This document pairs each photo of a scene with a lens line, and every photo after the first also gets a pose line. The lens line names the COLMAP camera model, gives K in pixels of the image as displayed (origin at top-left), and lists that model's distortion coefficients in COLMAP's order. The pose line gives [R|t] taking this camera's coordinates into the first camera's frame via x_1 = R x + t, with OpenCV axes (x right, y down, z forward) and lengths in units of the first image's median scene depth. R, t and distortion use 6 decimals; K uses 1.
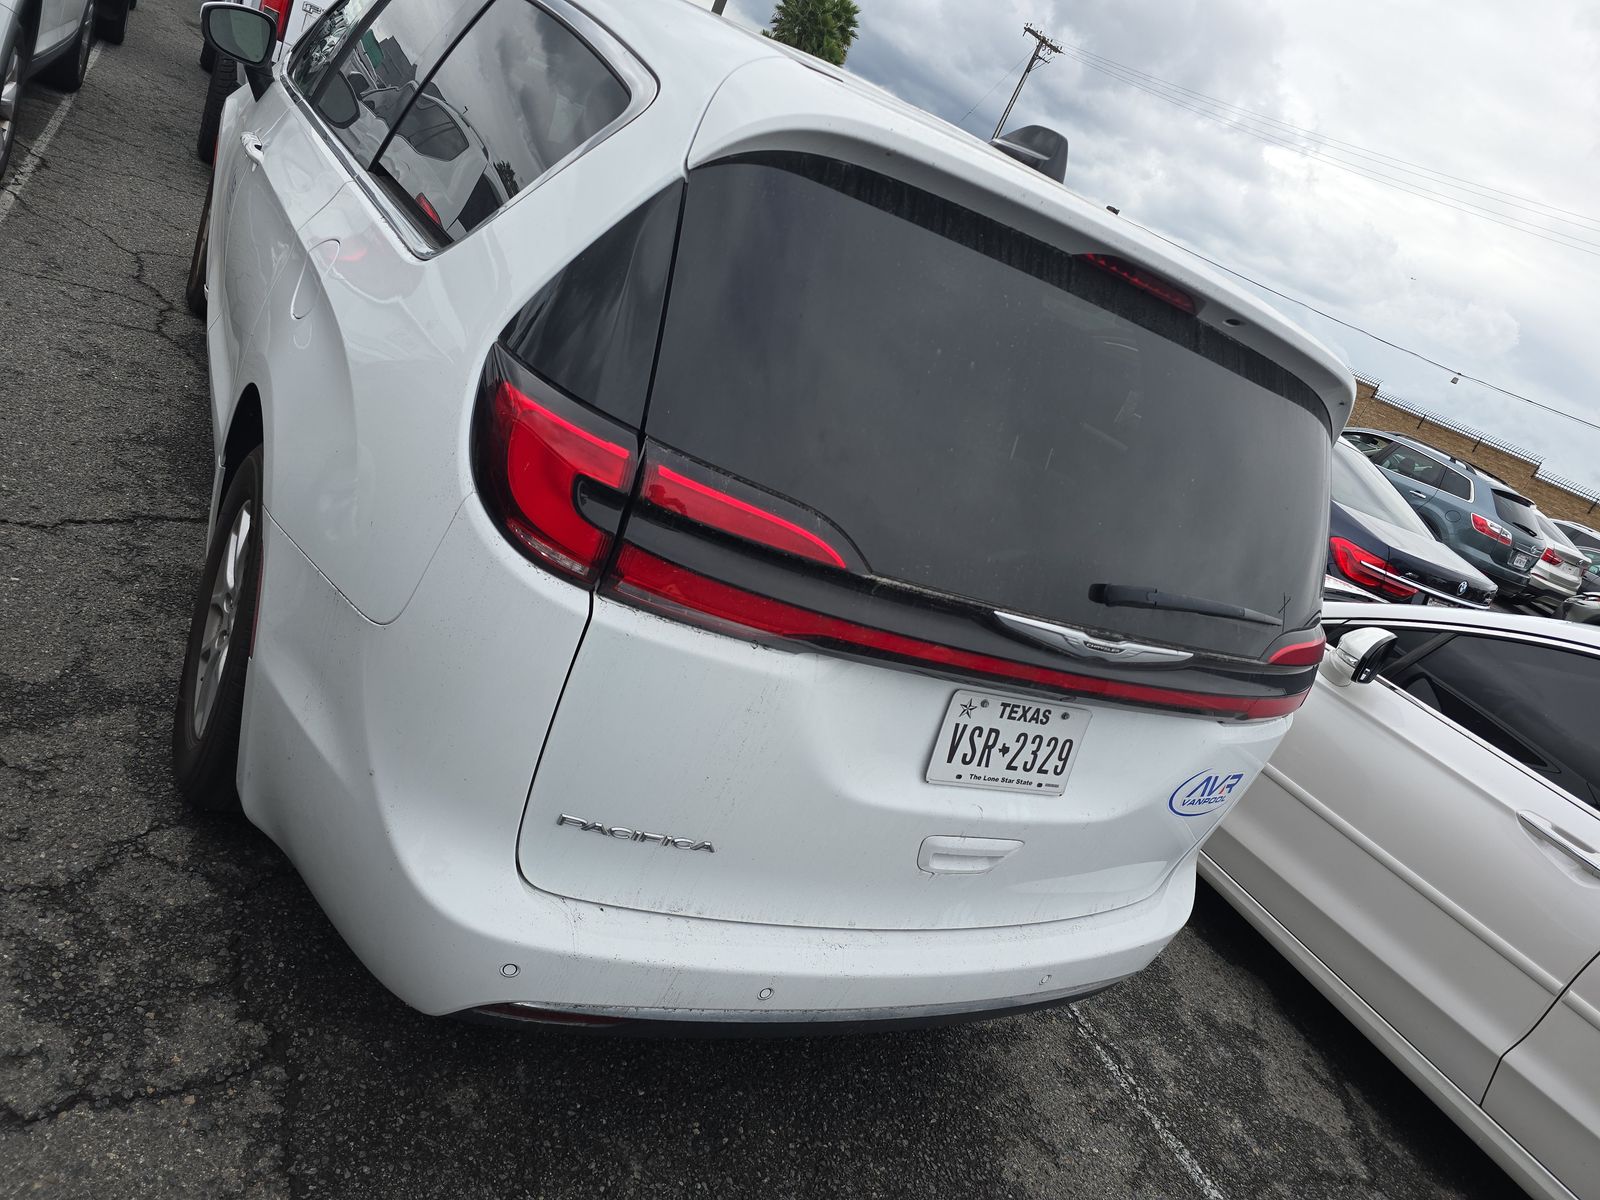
lens RADIAL K [[1087.2, 0, 806.6], [0, 1087.2, 597.5], [0, 0, 1]] dist [0.048235, -0.059886]
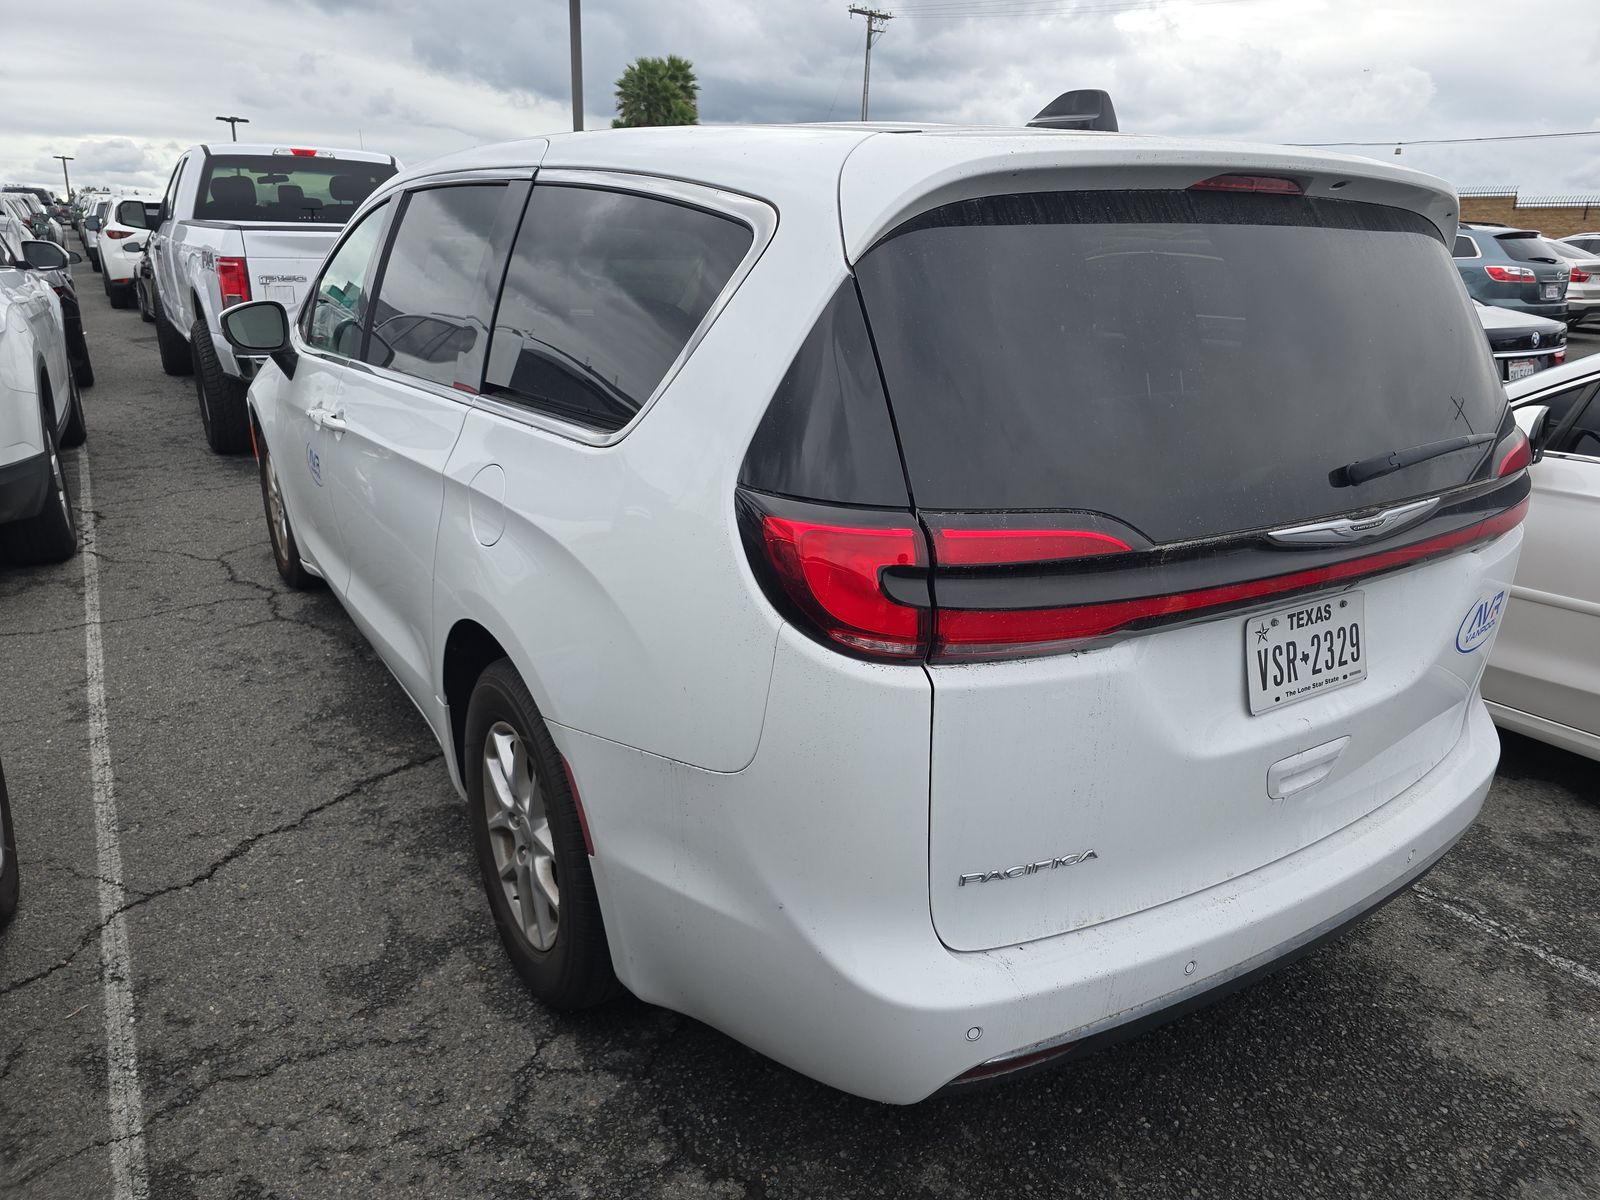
lens RADIAL K [[1087.2, 0, 806.6], [0, 1087.2, 597.5], [0, 0, 1]] dist [0.048235, -0.059886]
pose [[0.918200, -0.393105, -0.048747, -0.148508], [0.391502, 0.919335, -0.039353, -0.045625], [0.060284, 0.017050, 0.998036, -0.041018]]
